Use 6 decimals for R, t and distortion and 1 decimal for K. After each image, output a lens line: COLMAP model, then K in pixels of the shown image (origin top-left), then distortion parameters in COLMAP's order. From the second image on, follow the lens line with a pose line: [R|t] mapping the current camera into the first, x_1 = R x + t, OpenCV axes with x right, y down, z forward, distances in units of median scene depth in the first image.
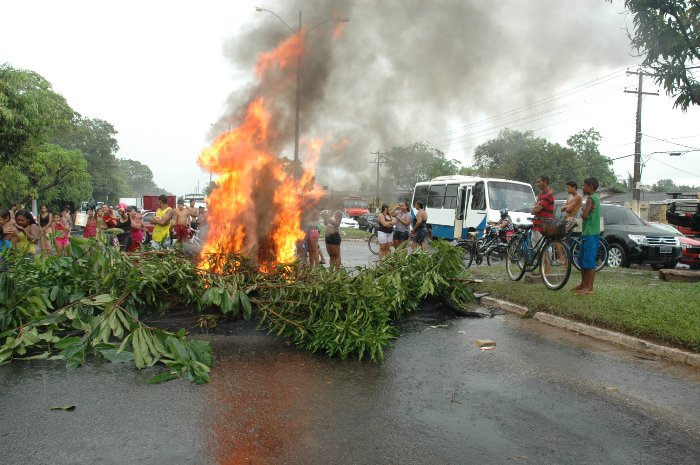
lens RADIAL K [[544.2, 0, 355.0], [0, 544.2, 241.9], [0, 0, 1]] dist [-0.174990, 0.164872]
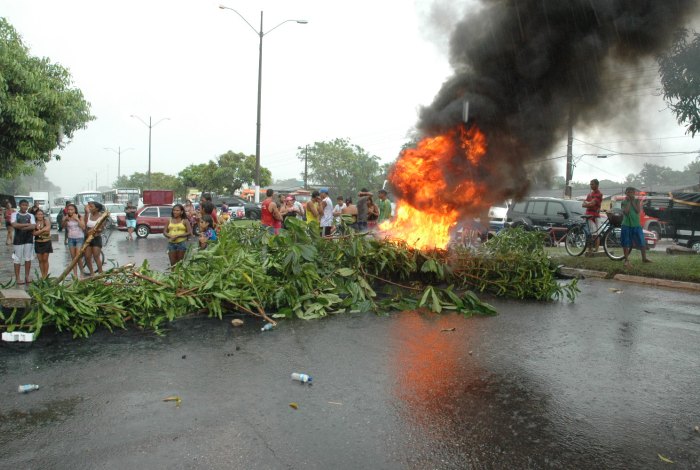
lens RADIAL K [[558.0, 0, 350.0], [0, 558.0, 235.0], [0, 0, 1]] dist [-0.124285, 0.001706]
pose [[0.983145, -0.007775, 0.182664, -0.158442], [0.008735, 0.999952, -0.004452, 0.005666], [-0.182621, 0.005972, 0.983165, -0.080460]]
